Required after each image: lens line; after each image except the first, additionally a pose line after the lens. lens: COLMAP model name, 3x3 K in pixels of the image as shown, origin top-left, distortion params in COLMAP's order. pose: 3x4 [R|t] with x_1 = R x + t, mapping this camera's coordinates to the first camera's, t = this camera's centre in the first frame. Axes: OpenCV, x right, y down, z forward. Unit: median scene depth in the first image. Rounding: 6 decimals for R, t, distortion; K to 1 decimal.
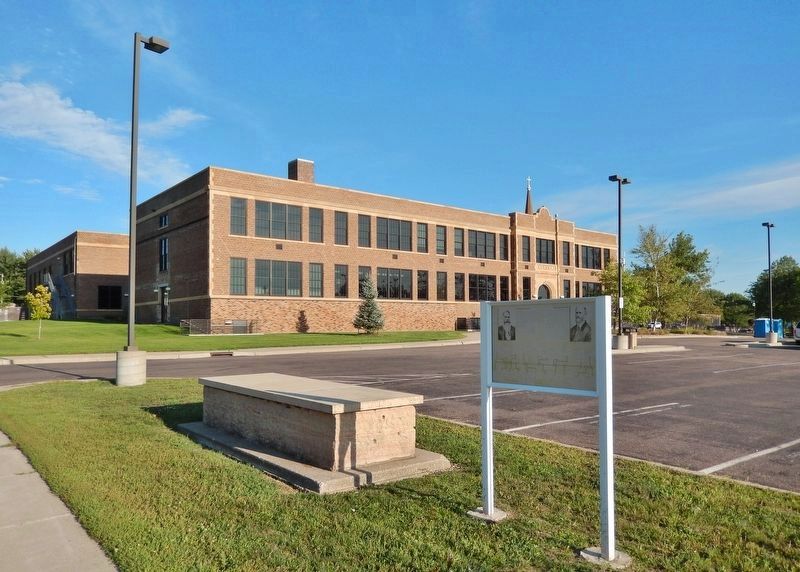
lens RADIAL K [[605.7, 0, 399.6], [0, 605.7, 287.0], [0, 0, 1]] dist [-0.001830, 0.000135]
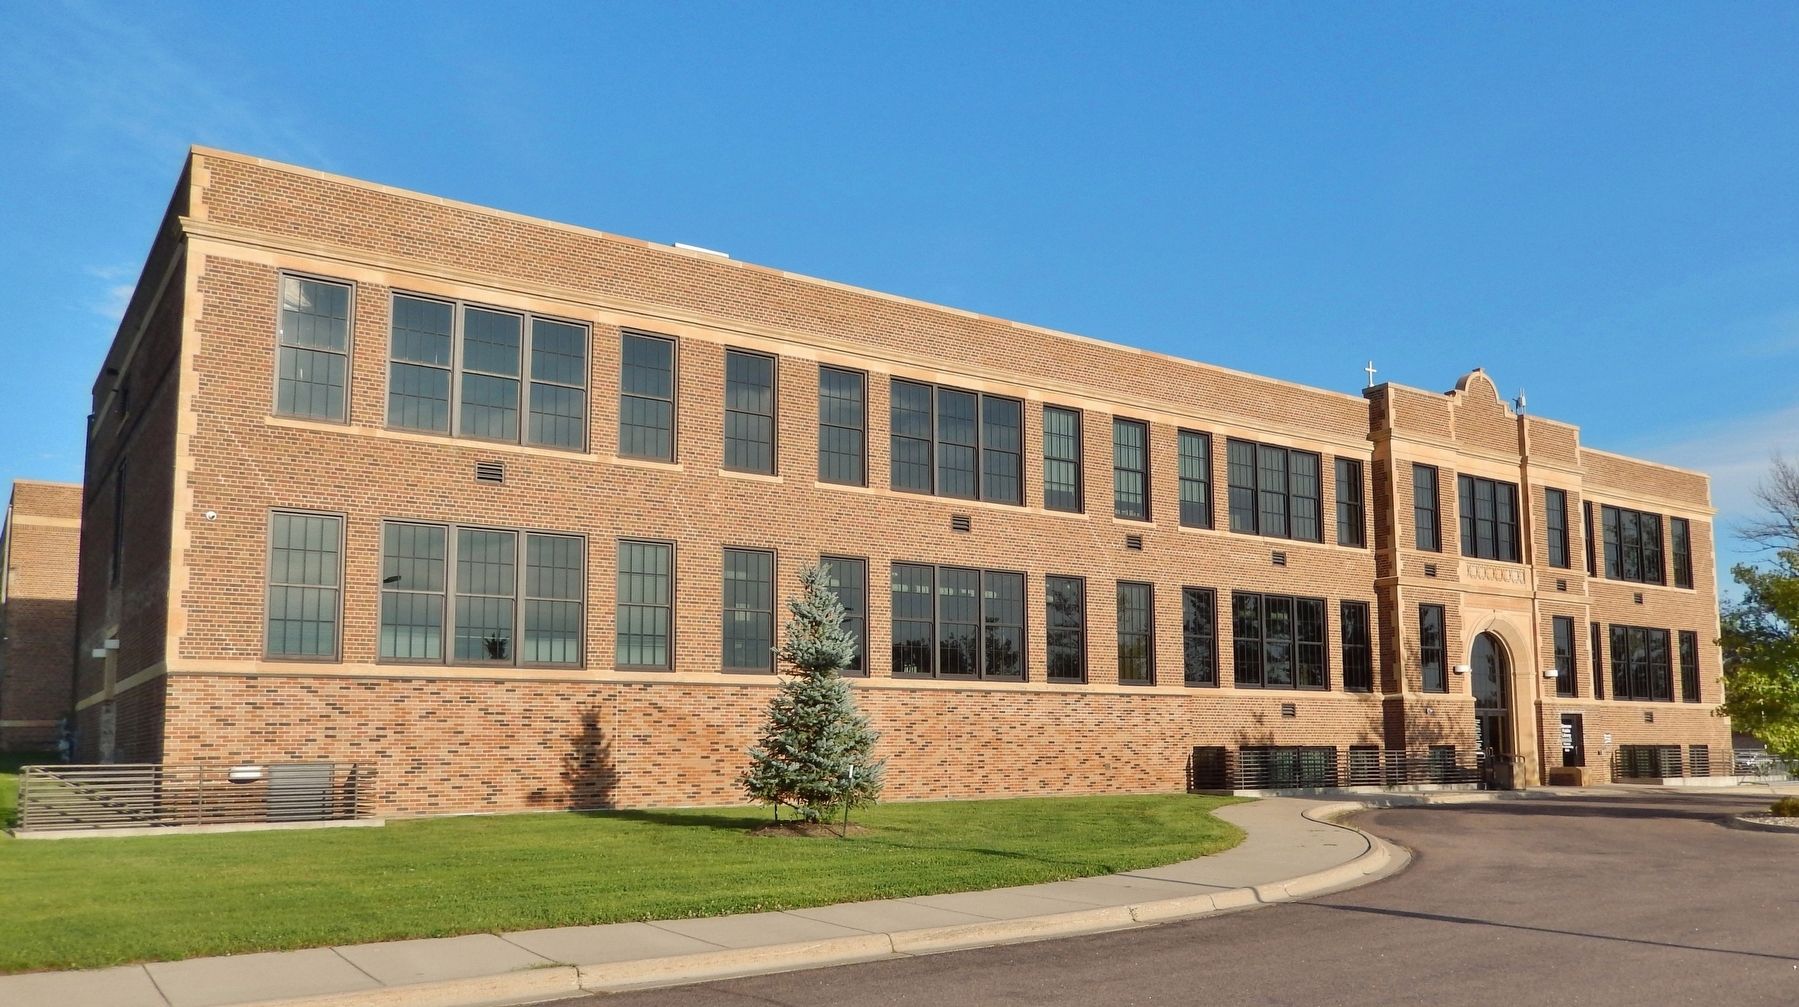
lens RADIAL K [[1420.1, 0, 904.3], [0, 1420.1, 541.0], [0, 0, 1]] dist [0.027833, -0.002191]
pose [[0.995502, -0.007654, -0.094426, 0.027969], [0.000202, 0.996900, -0.078678, 0.008674], [0.094735, 0.078305, 0.992418, 0.366528]]
